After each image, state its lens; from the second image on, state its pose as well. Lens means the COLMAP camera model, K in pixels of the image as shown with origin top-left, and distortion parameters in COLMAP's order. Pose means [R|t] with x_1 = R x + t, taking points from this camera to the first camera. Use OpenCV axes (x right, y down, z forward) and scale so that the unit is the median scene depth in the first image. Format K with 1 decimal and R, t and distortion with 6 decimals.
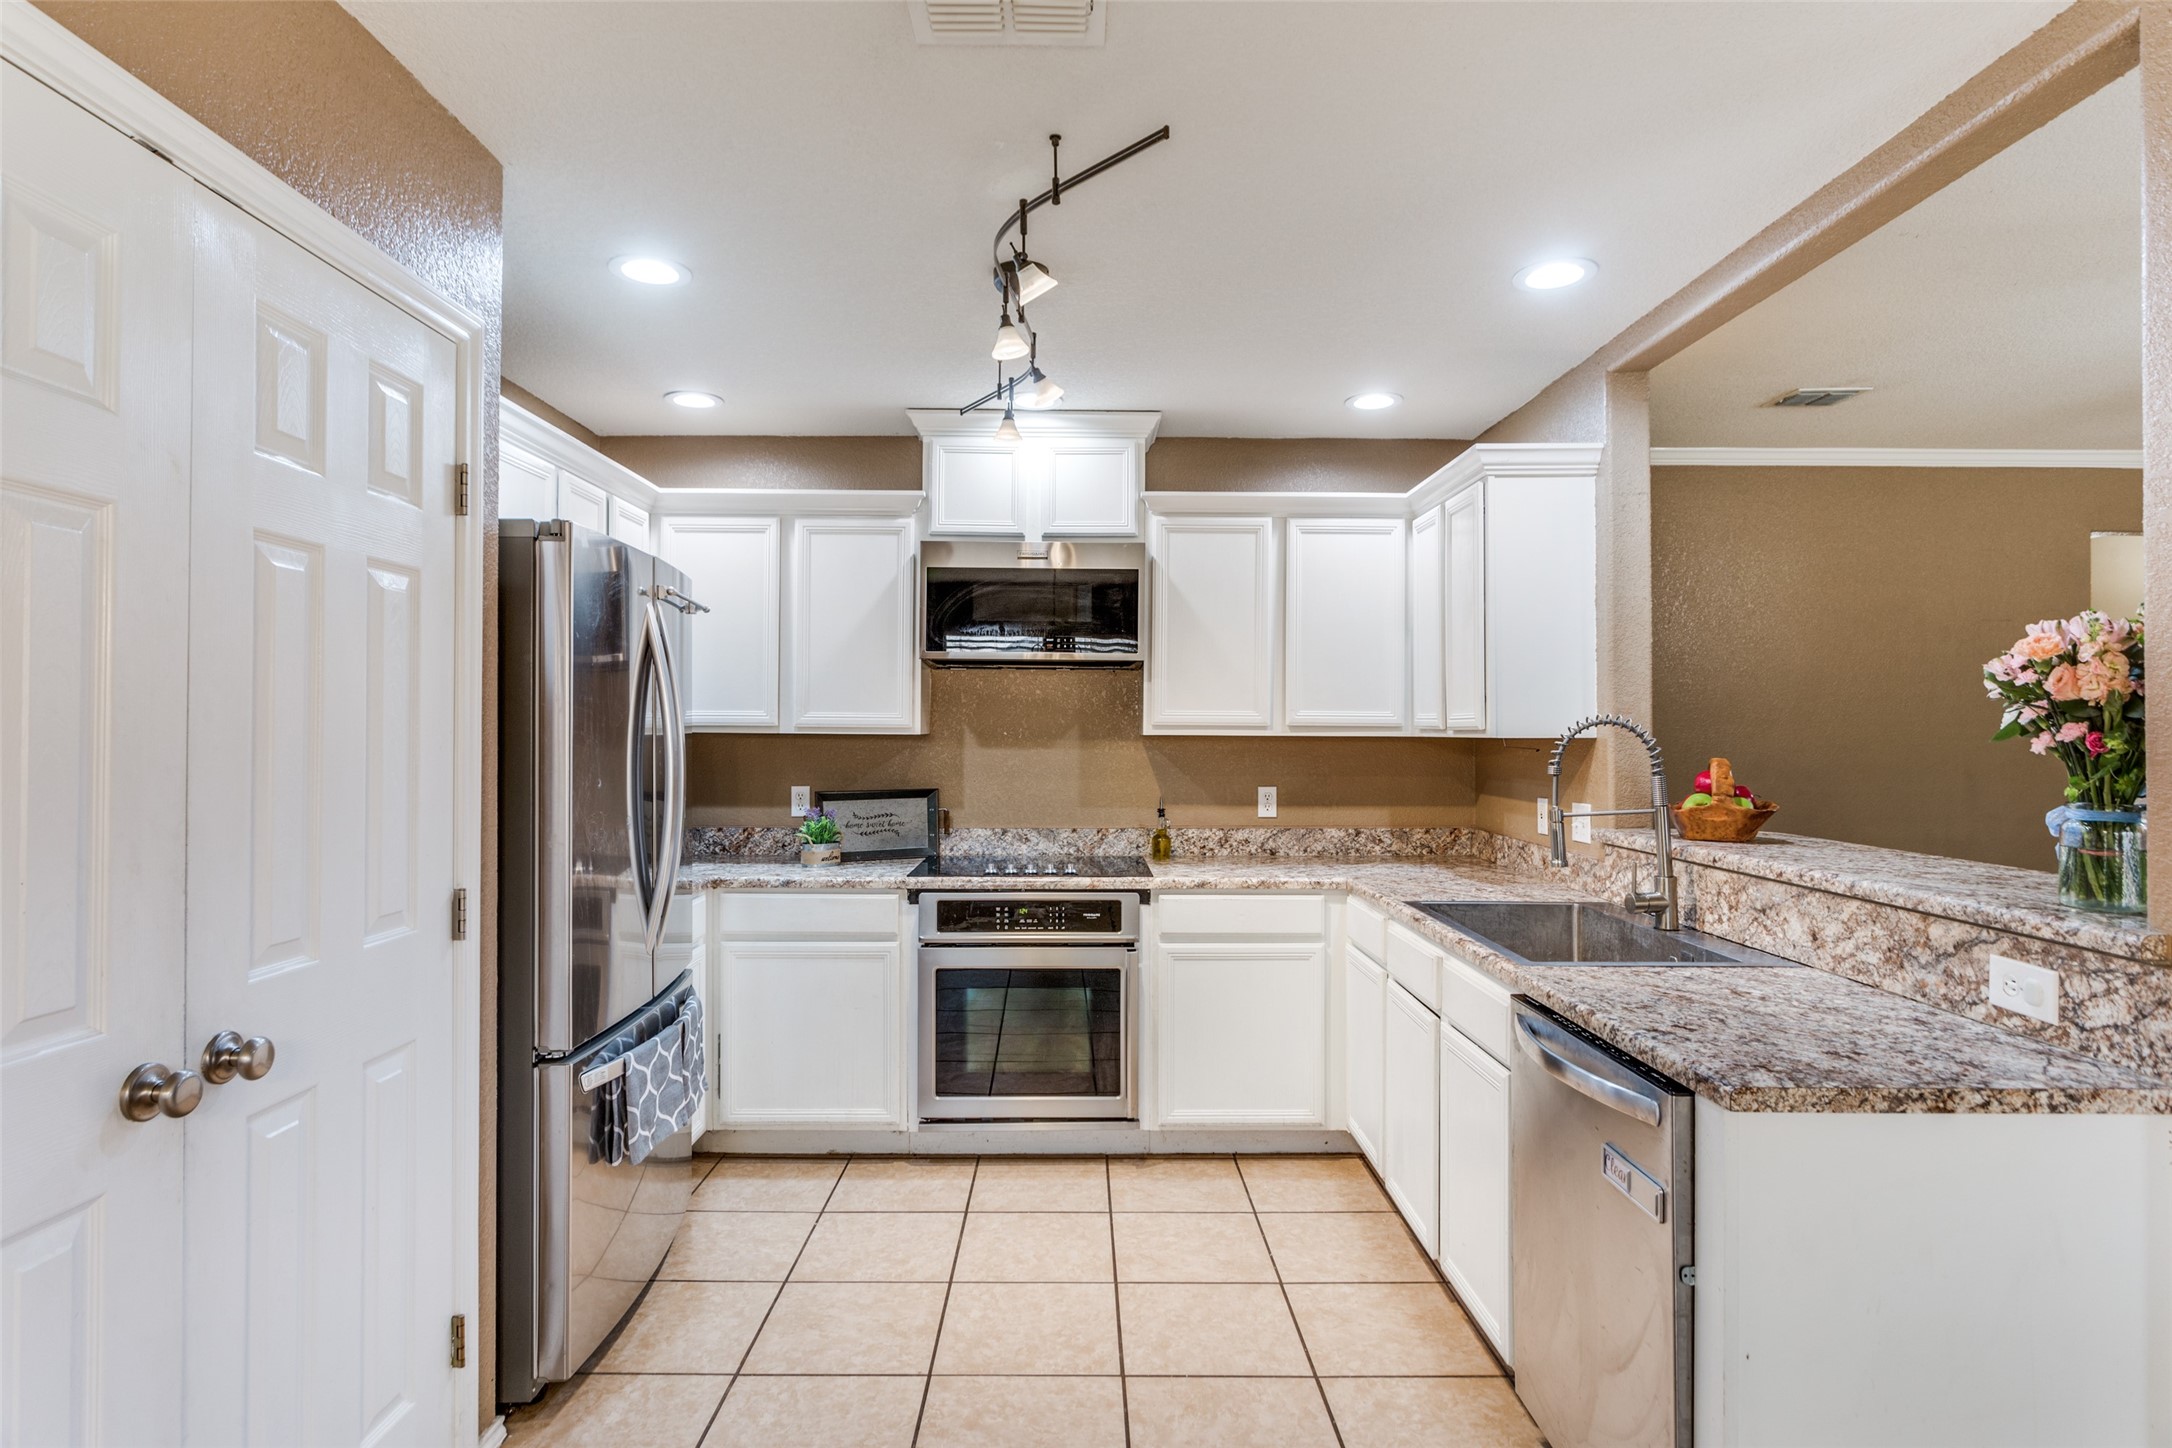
lens RADIAL K [[1132.0, 0, 1079.6], [0, 1132.0, 719.2], [0, 0, 1]] dist [-0.000860, 0.003639]
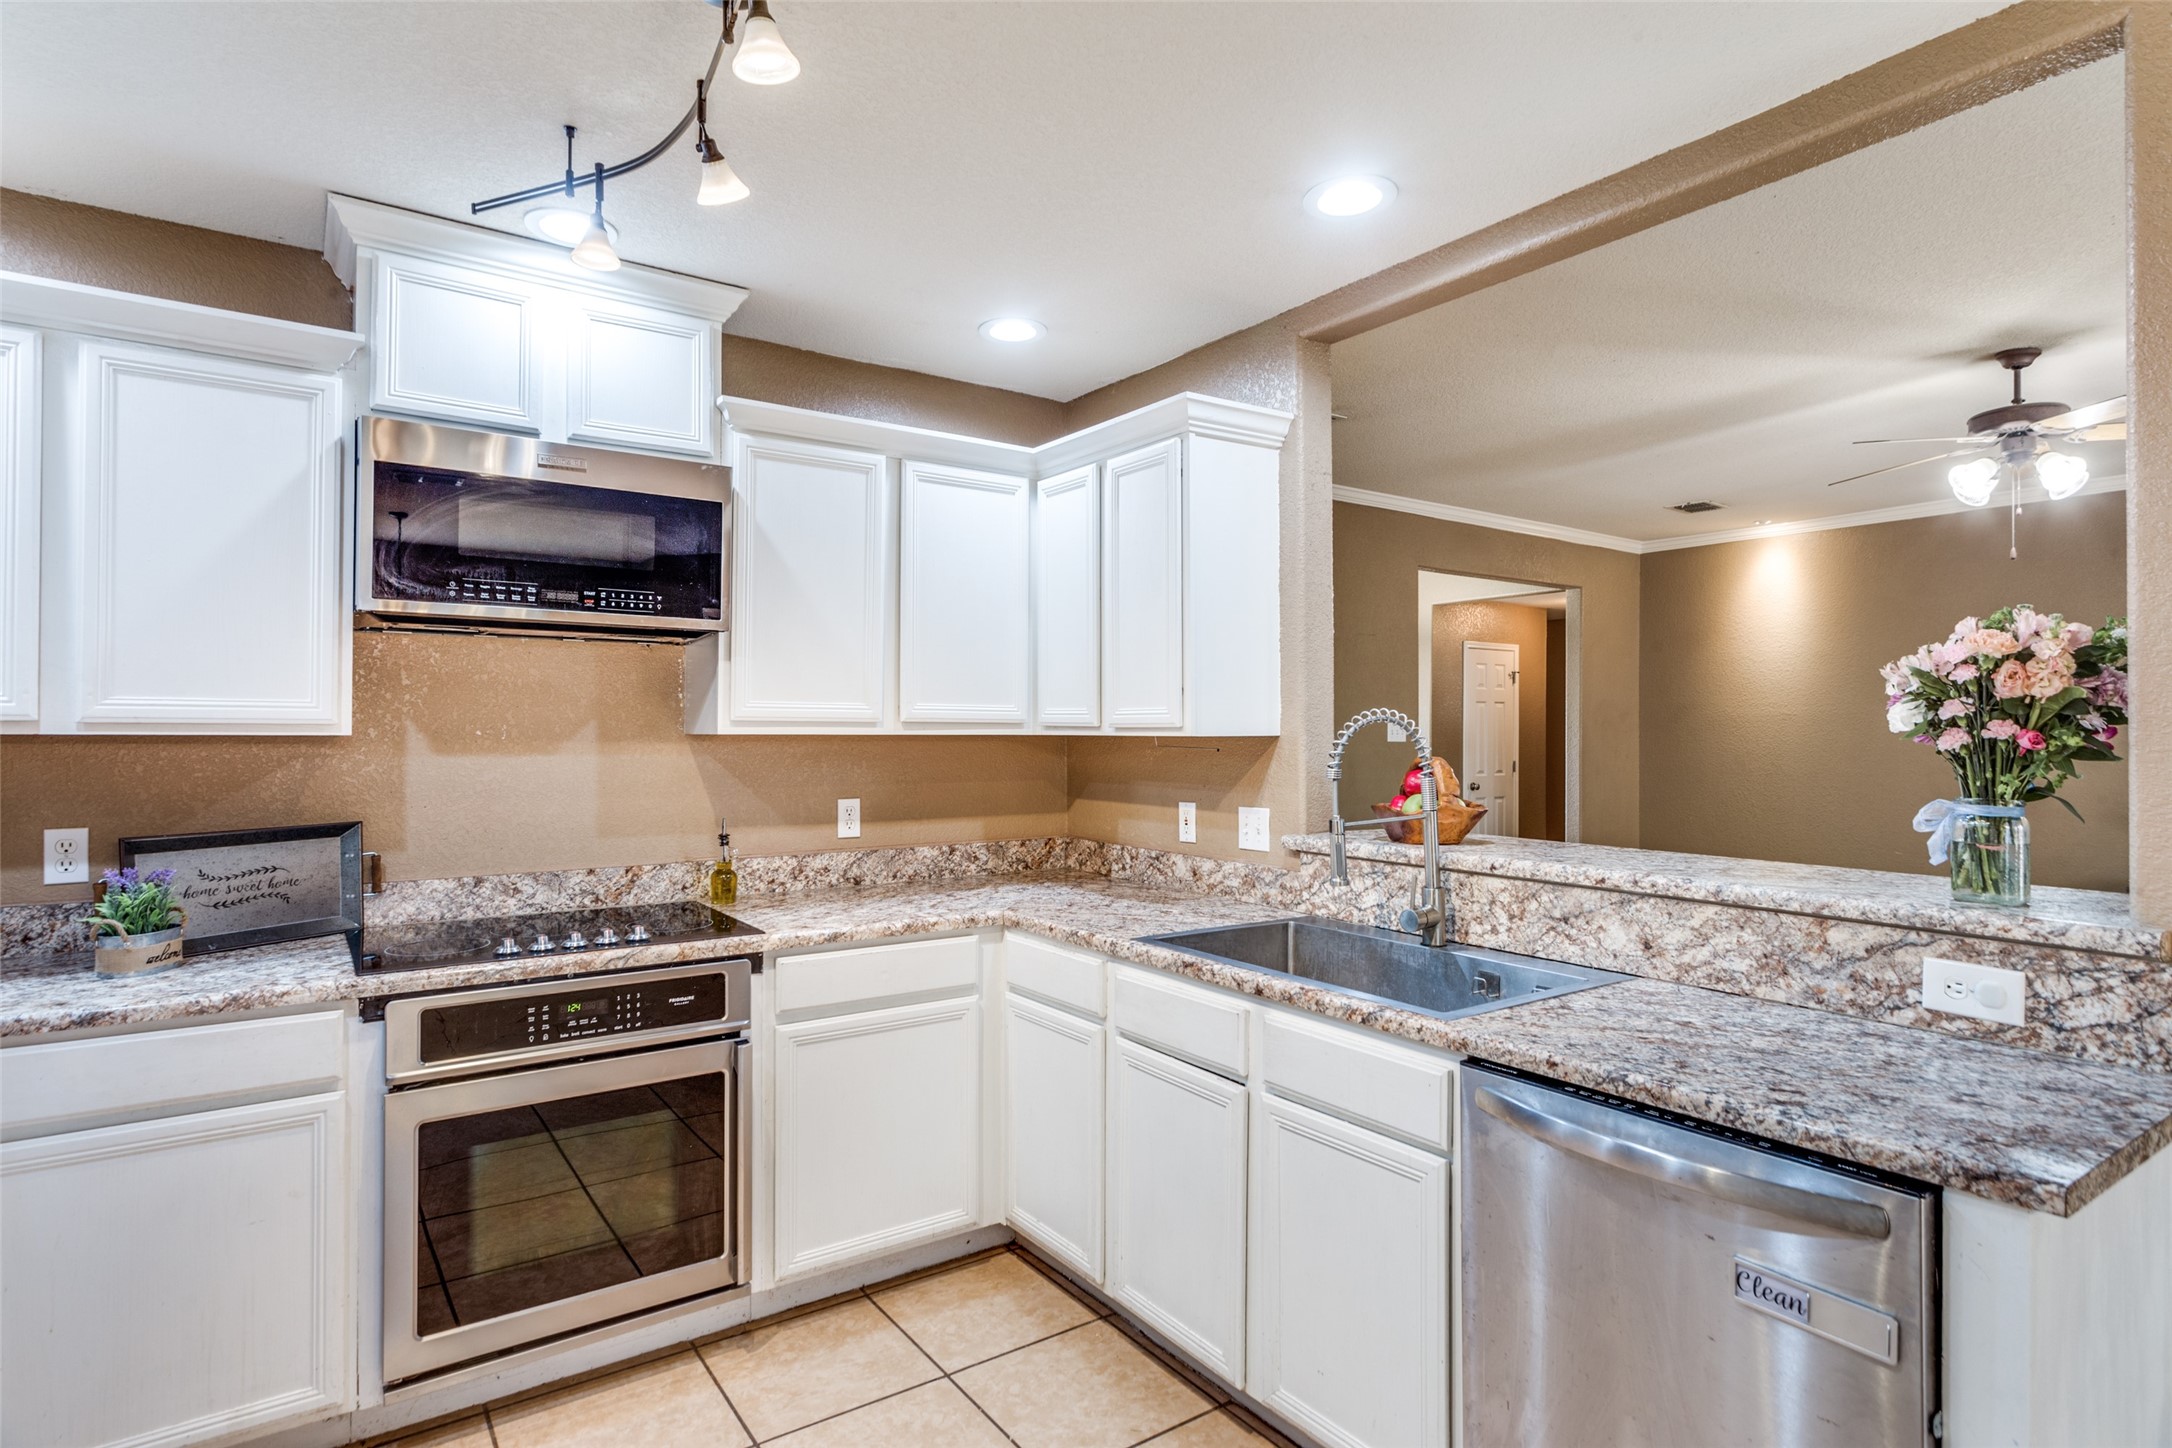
lens RADIAL K [[1132.0, 0, 1079.6], [0, 1132.0, 719.2], [0, 0, 1]] dist [-0.000860, 0.003639]
pose [[0.827157, 0.003079, 0.561962, -0.174803], [-0.004737, 0.999988, 0.001493, 0.002332], [-0.561951, -0.003897, 0.827161, 0.304187]]
